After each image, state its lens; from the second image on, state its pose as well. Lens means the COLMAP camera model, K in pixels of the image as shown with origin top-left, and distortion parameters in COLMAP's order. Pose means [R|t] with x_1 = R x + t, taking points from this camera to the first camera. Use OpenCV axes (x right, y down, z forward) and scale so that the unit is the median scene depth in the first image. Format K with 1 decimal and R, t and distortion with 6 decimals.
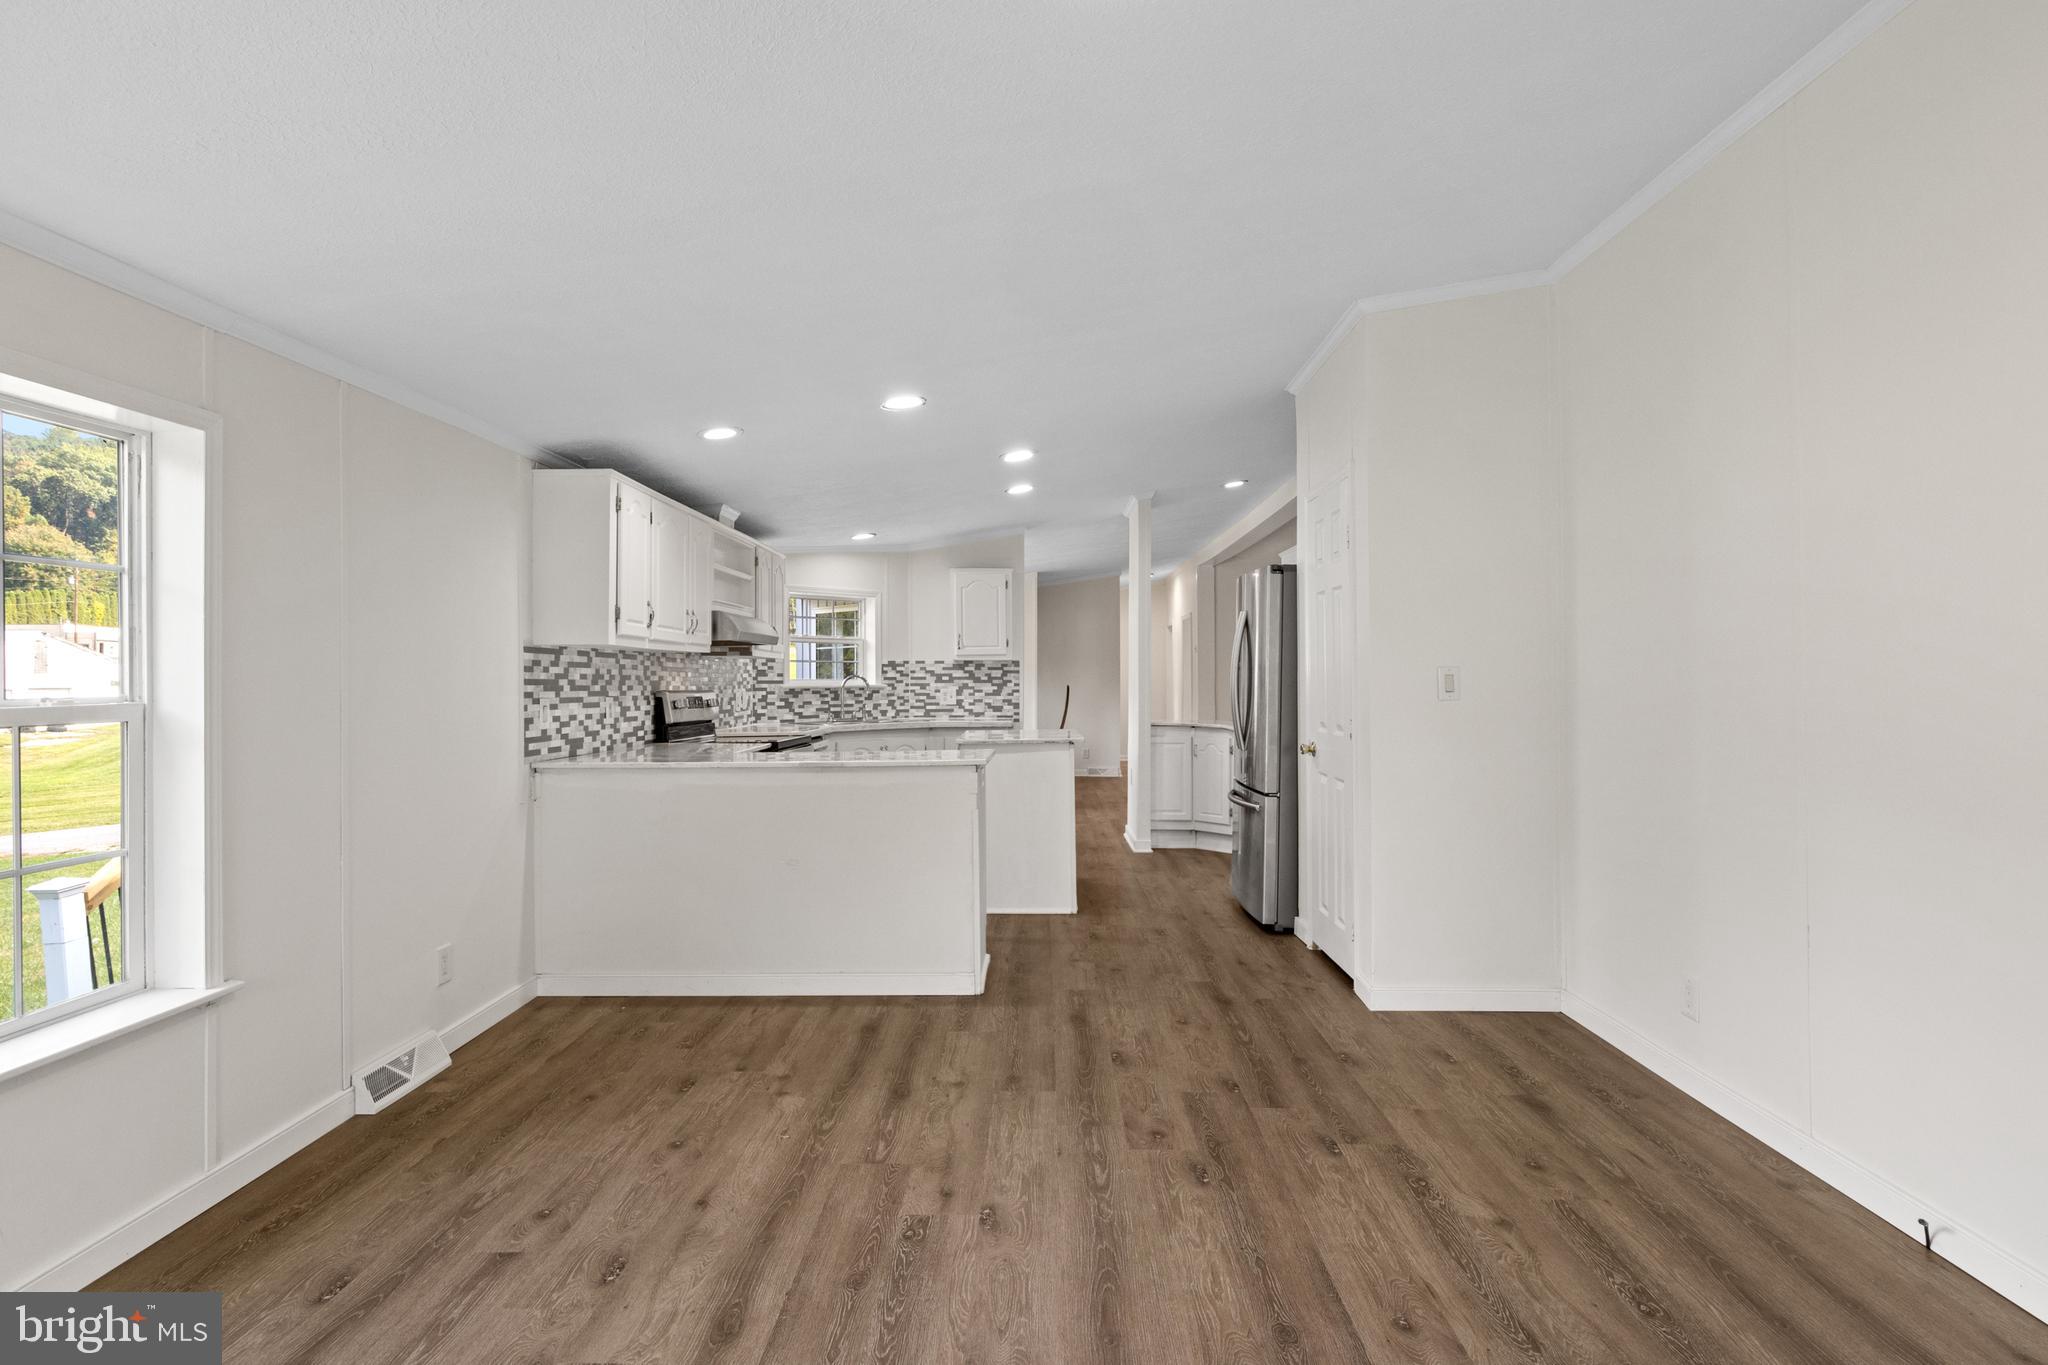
lens RADIAL K [[1038.9, 0, 1045.7], [0, 1038.9, 661.5], [0, 0, 1]] dist [-0.003721, 0.000129]
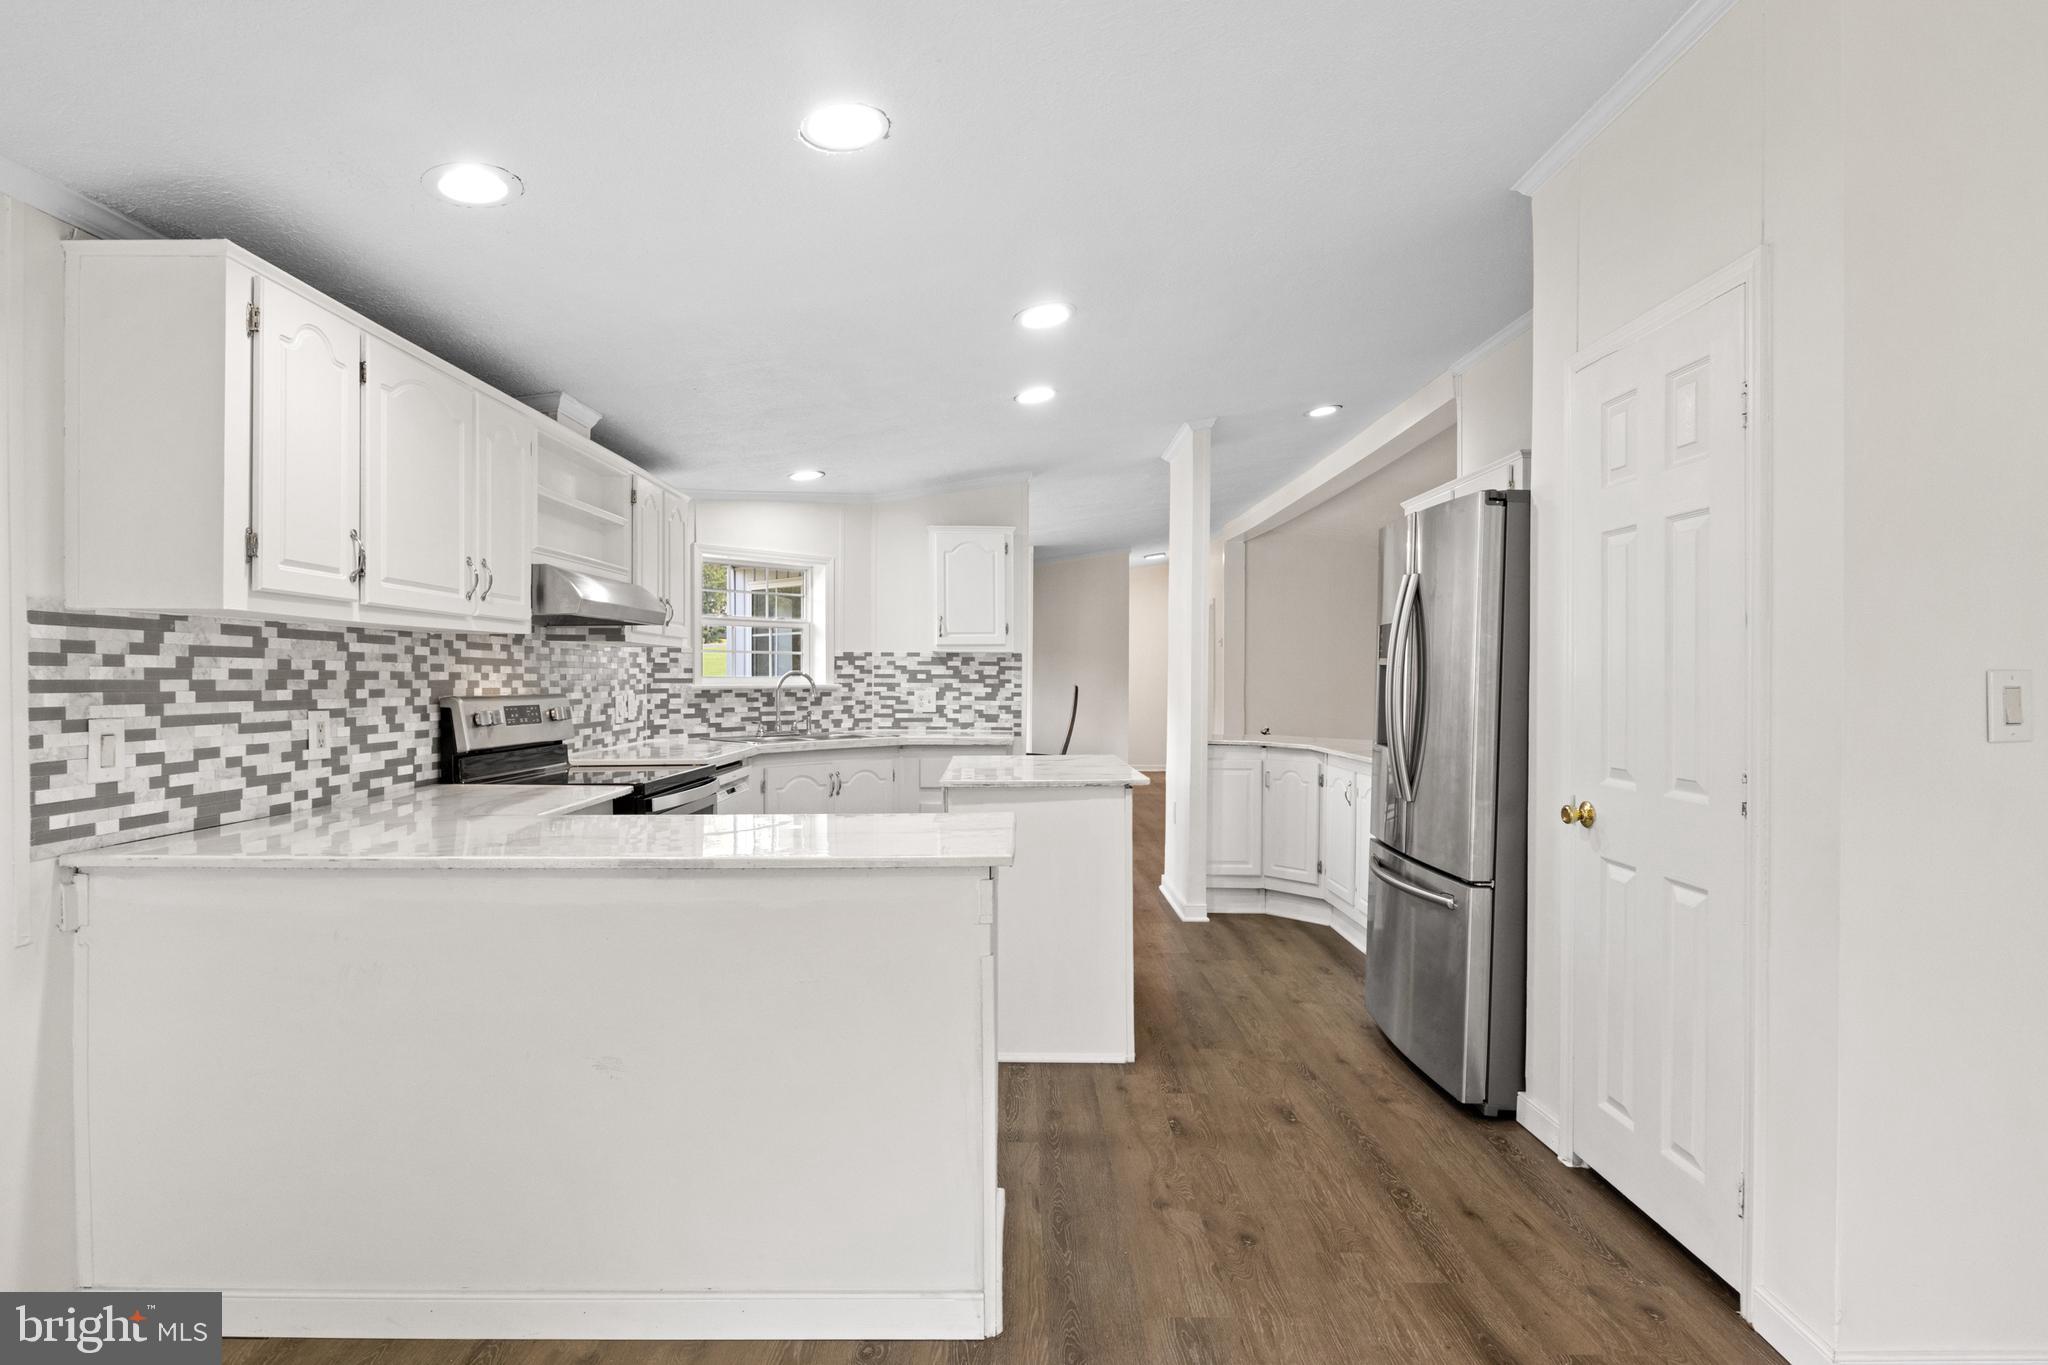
lens RADIAL K [[1034.6, 0, 1024.0], [0, 1034.6, 682.5], [0, 0, 1]] dist [-0.006514, 0.000439]
pose [[0.999952, 0.008051, 0.005506, -0.031665], [-0.008188, 0.999646, 0.025323, 0.001443], [-0.005301, -0.025367, 0.999664, 0.302714]]
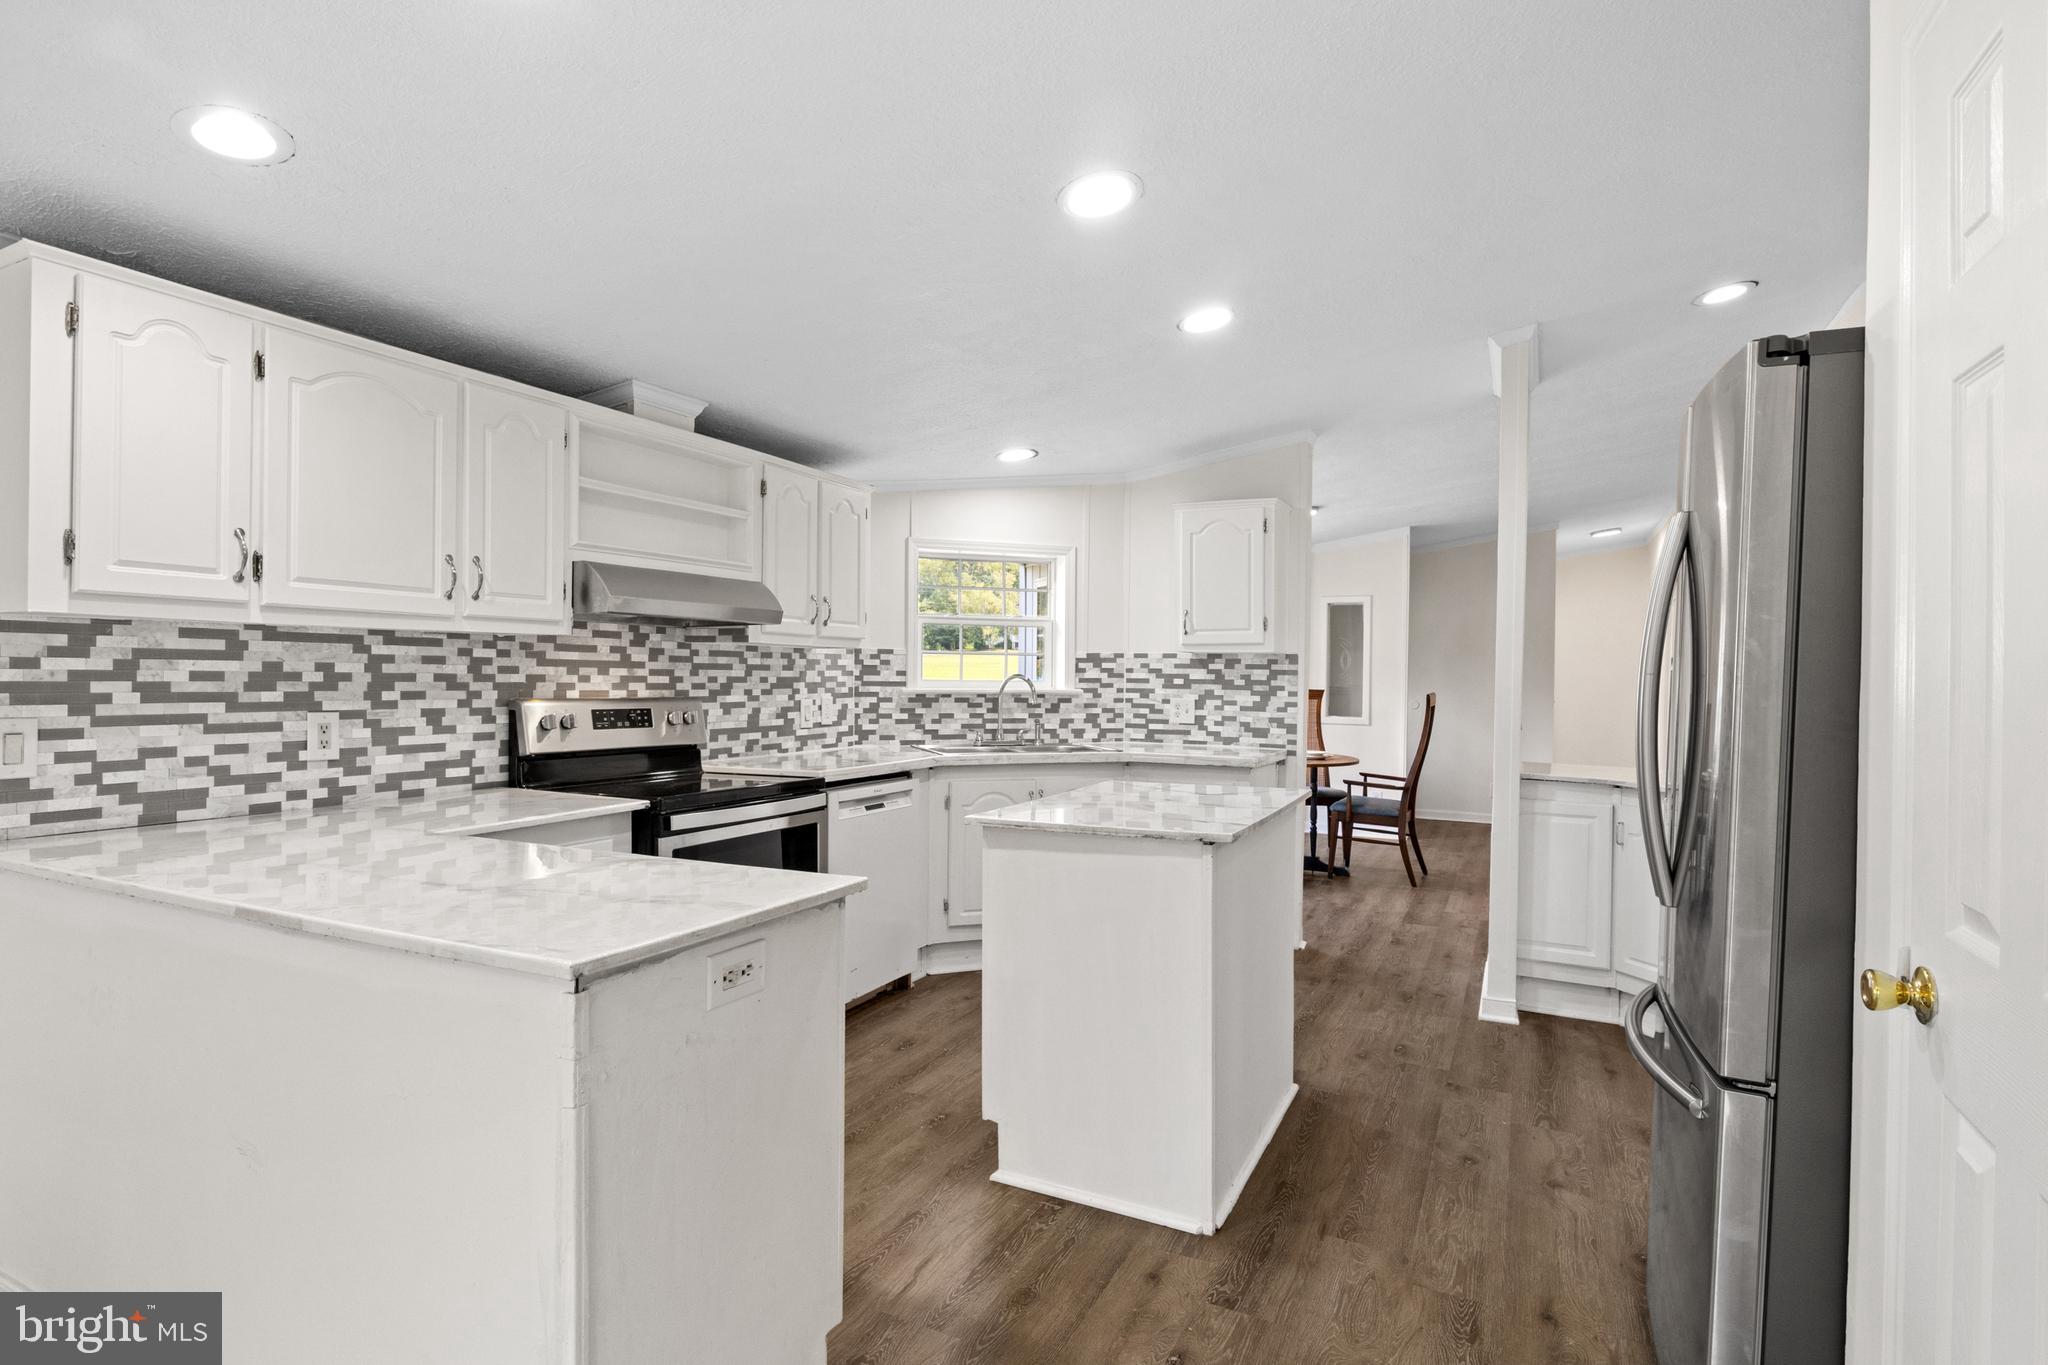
lens RADIAL K [[1034.6, 0, 1024.0], [0, 1034.6, 682.5], [0, 0, 1]] dist [-0.006514, 0.000439]
pose [[0.895600, 0.017877, -0.444500, 0.113777], [-0.006416, 0.999607, 0.027275, 0.000286], [0.444813, -0.021576, 0.895363, 0.451948]]
